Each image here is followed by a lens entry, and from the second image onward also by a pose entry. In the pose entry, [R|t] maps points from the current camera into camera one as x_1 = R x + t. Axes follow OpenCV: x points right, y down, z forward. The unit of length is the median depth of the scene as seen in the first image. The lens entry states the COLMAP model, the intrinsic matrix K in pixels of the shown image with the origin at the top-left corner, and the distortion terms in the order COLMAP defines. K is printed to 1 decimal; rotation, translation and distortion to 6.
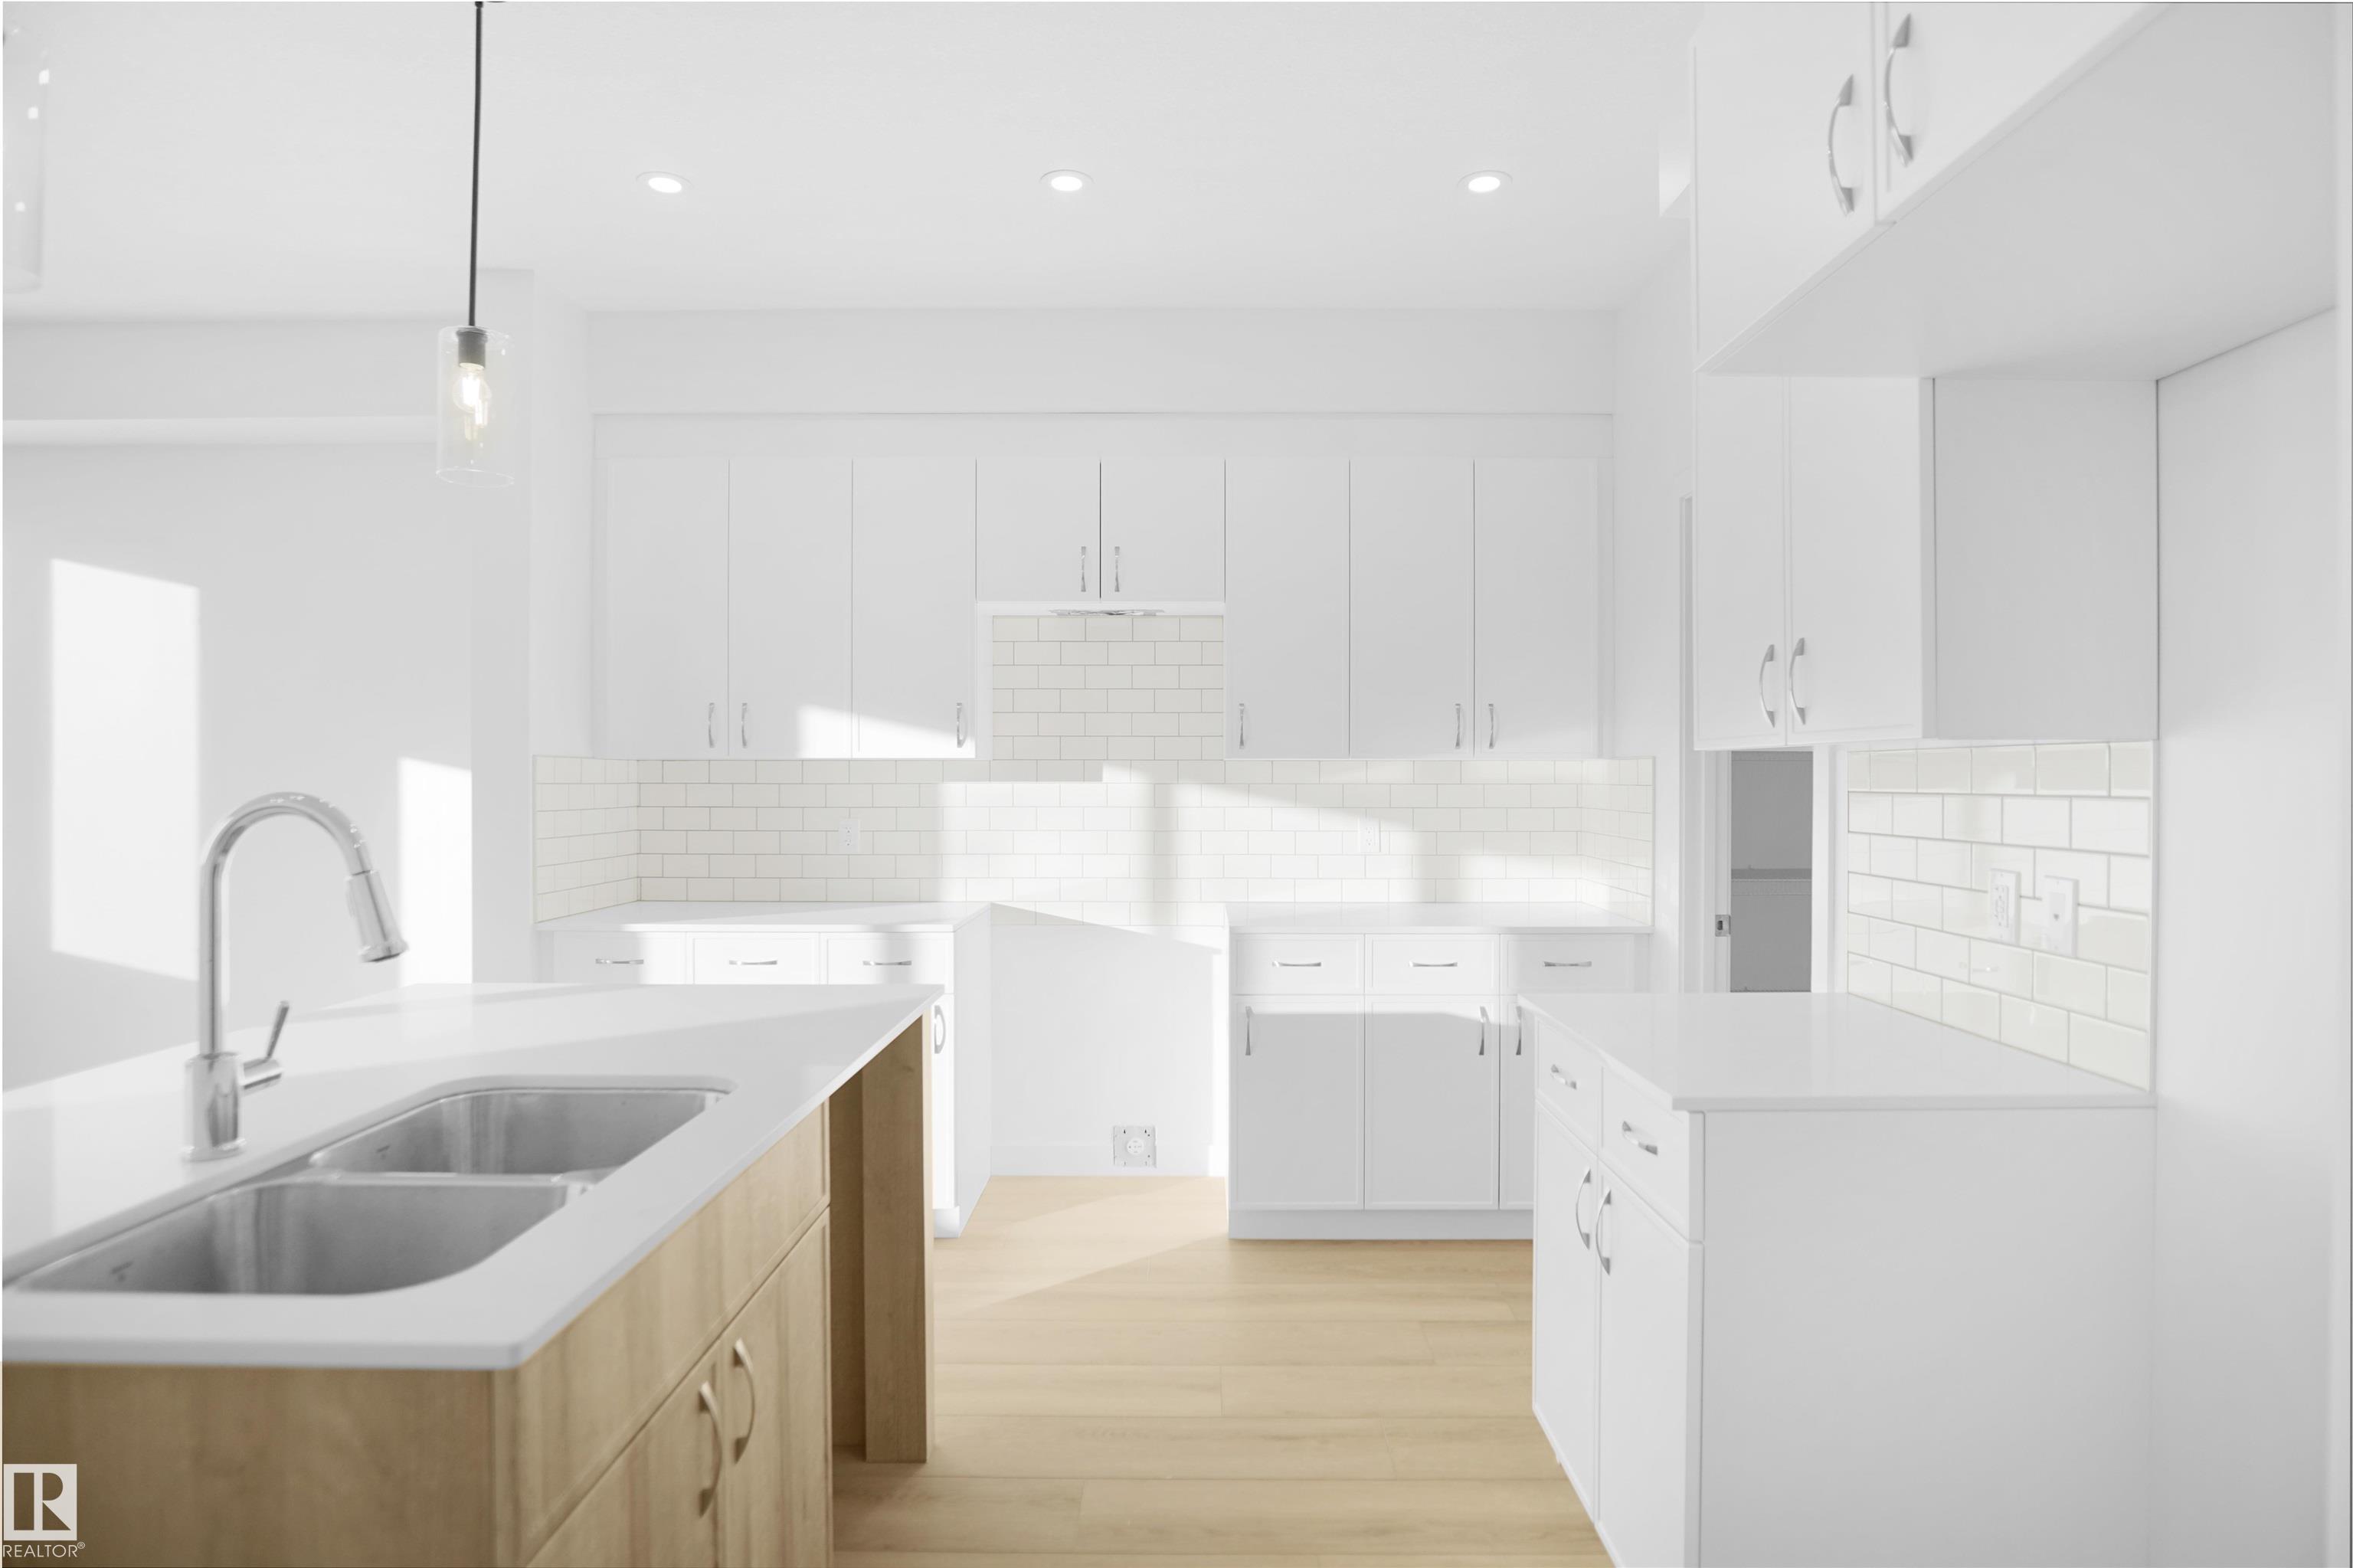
lens RADIAL K [[1254.3, 0, 1183.6], [0, 1254.3, 780.4], [0, 0, 1]] dist [-0.024706, 0.000398]
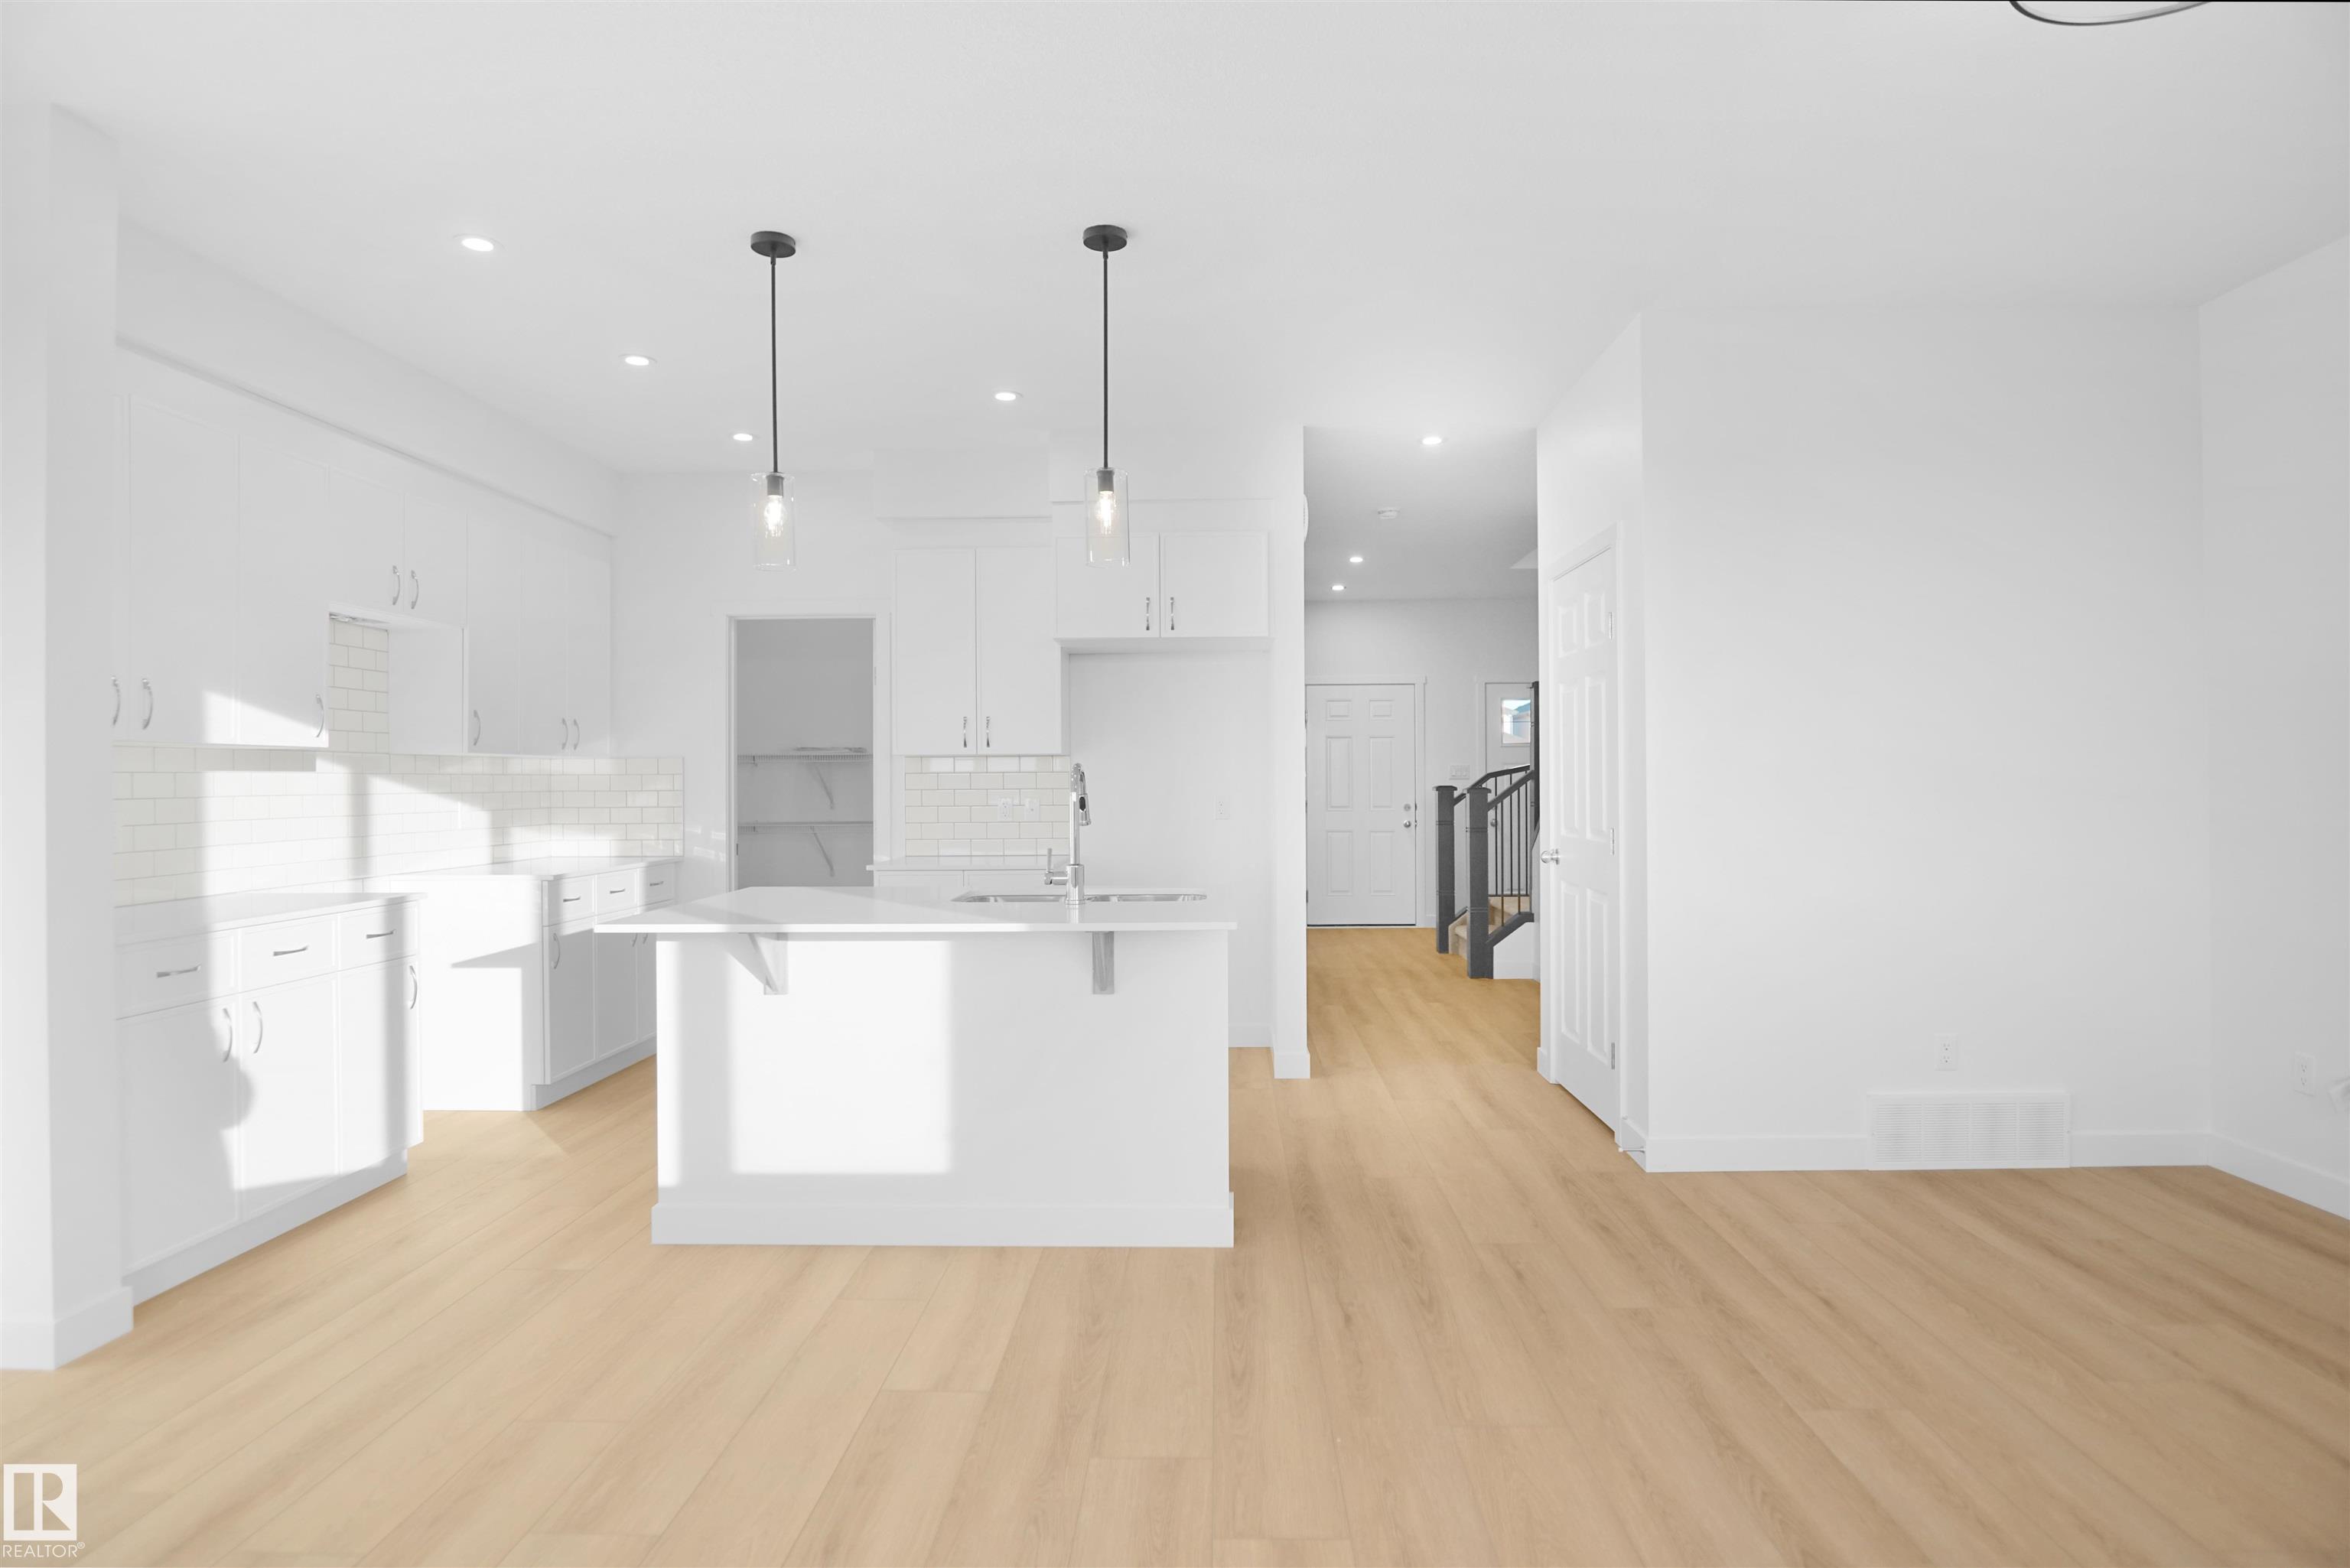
lens RADIAL K [[1296.3, 0, 1175.0], [0, 1296.3, 784.0], [0, 0, 1]] dist [-0.026439, 0.001974]
pose [[0.023495, -0.002861, 0.999720, -1.251470], [0.010003, 0.999947, 0.002627, 0.017693], [-0.999674, 0.009939, 0.023522, 0.260267]]
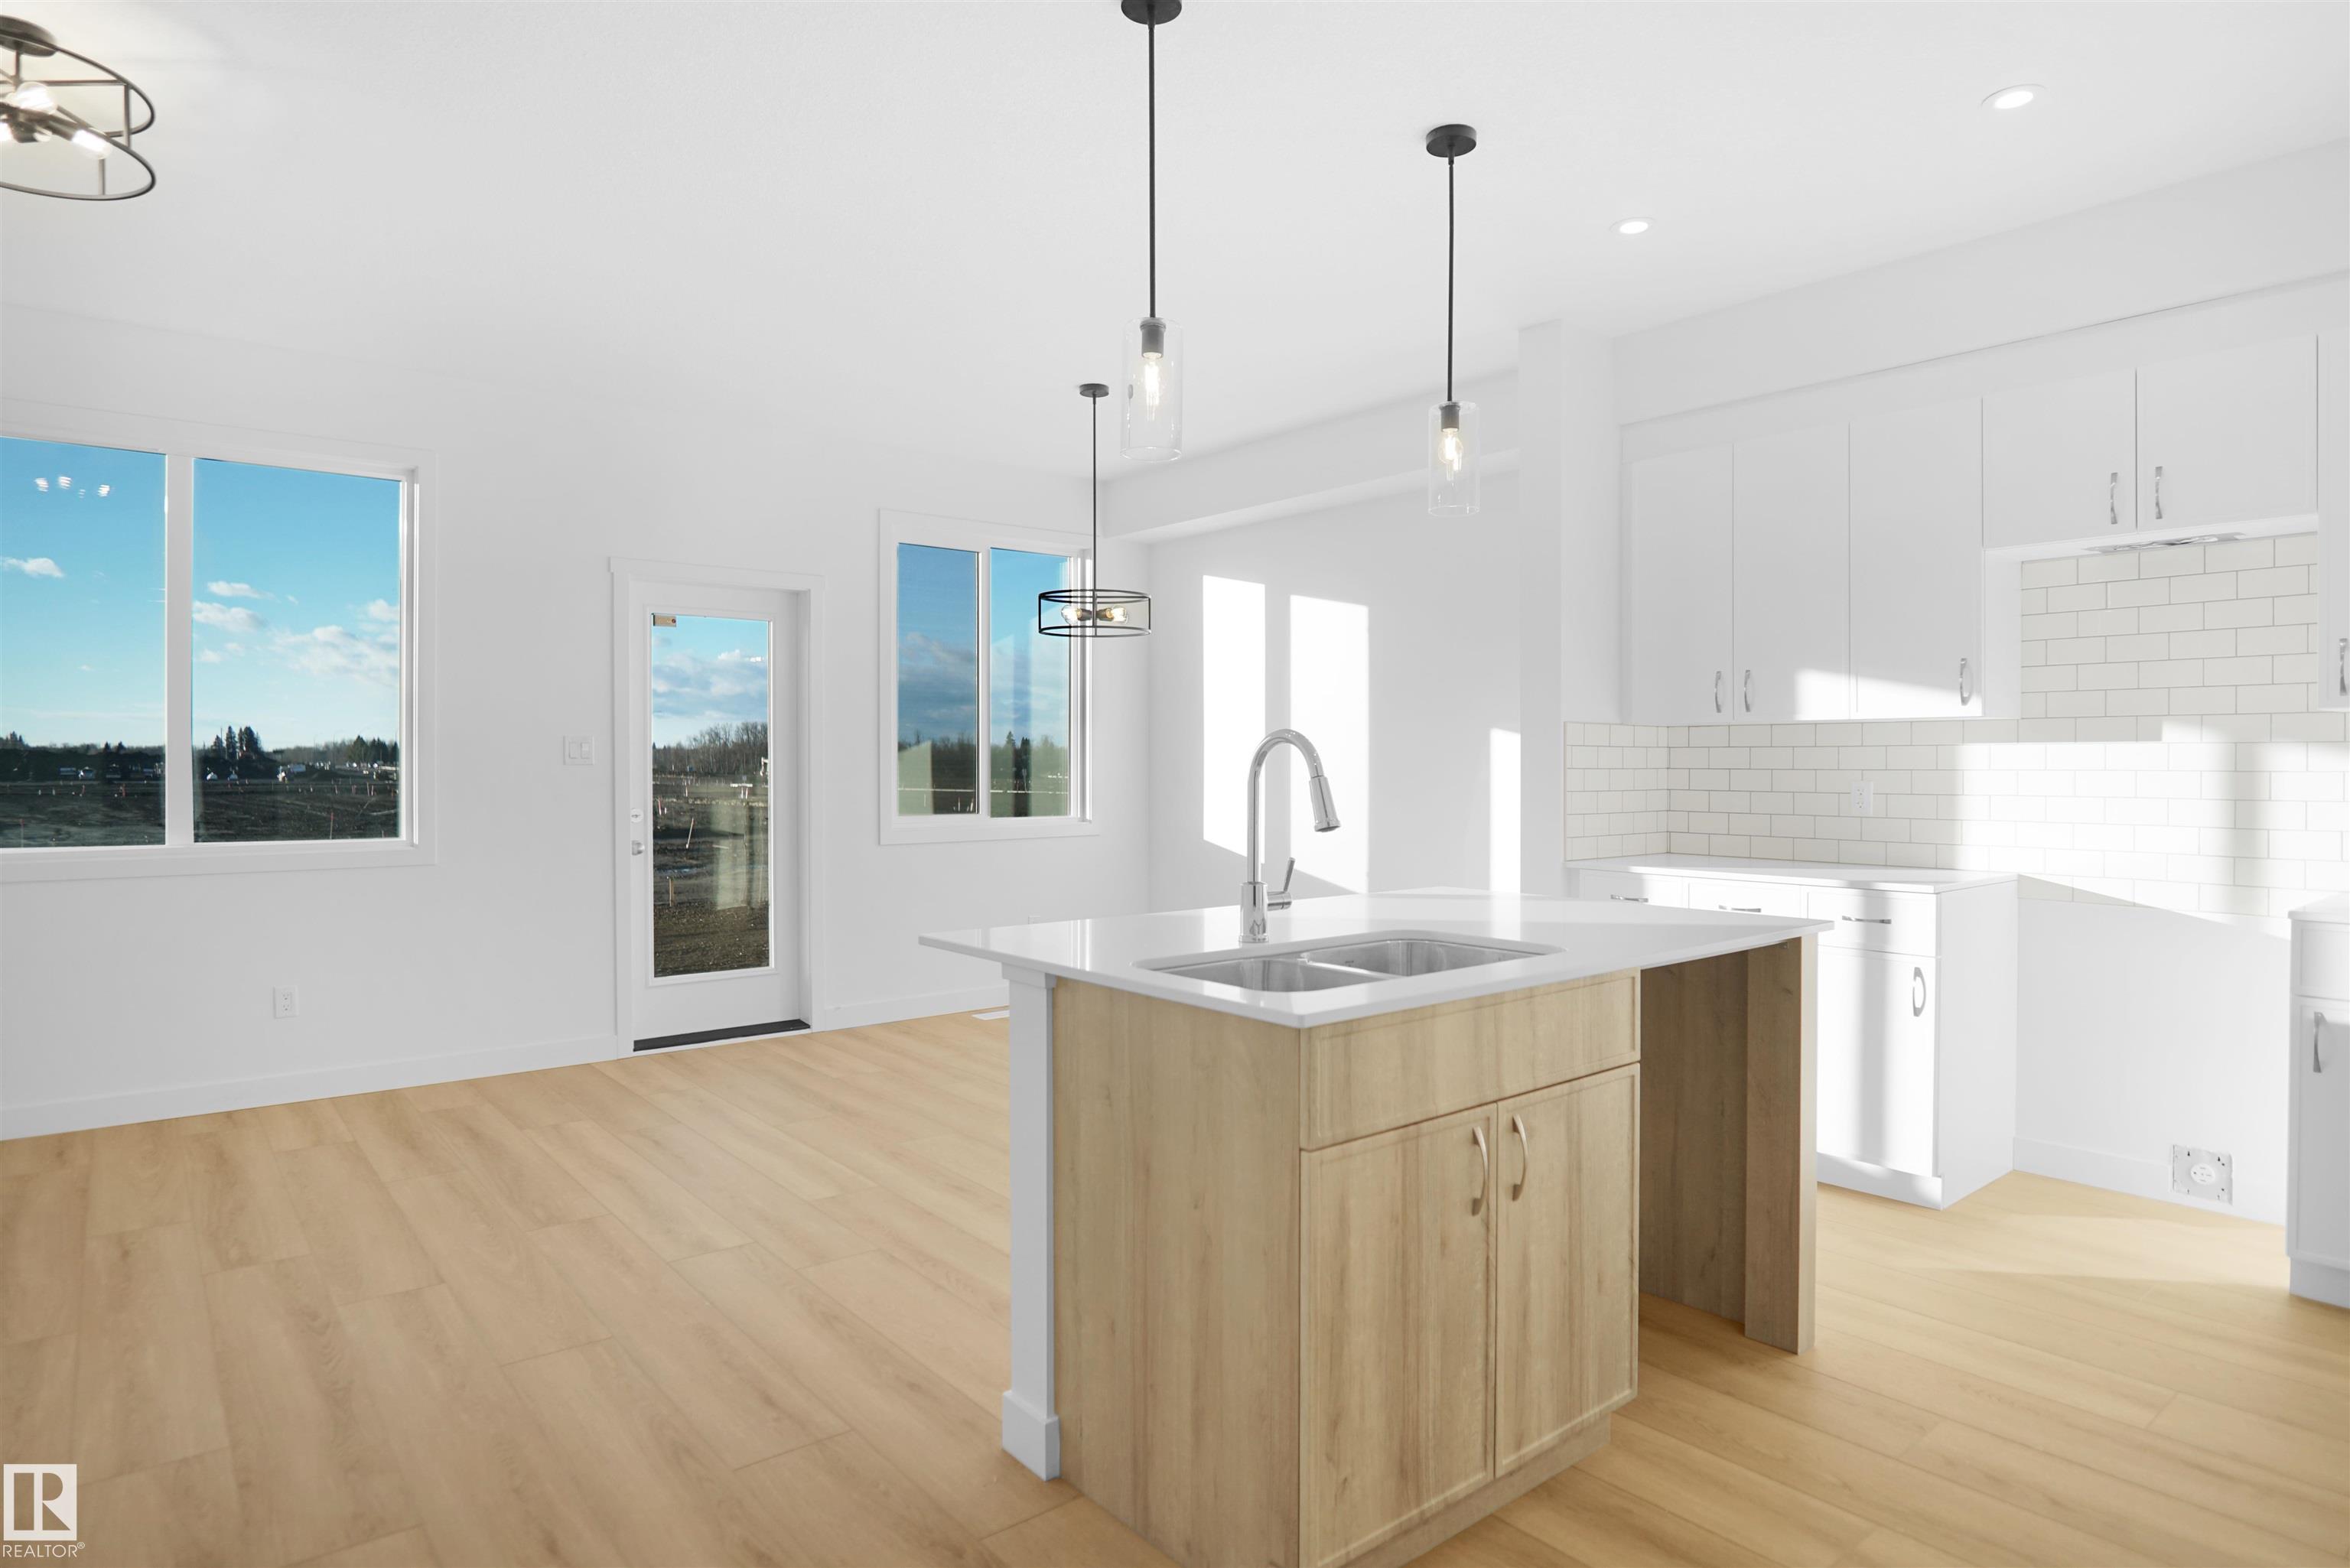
lens RADIAL K [[1296.3, 0, 1175.0], [0, 1296.3, 784.0], [0, 0, 1]] dist [-0.026439, 0.001974]
pose [[0.637086, 0.014190, -0.770662, 0.195478], [-0.003588, 0.999874, 0.015444, 0.021124], [0.770785, -0.007074, 0.637056, -0.085216]]
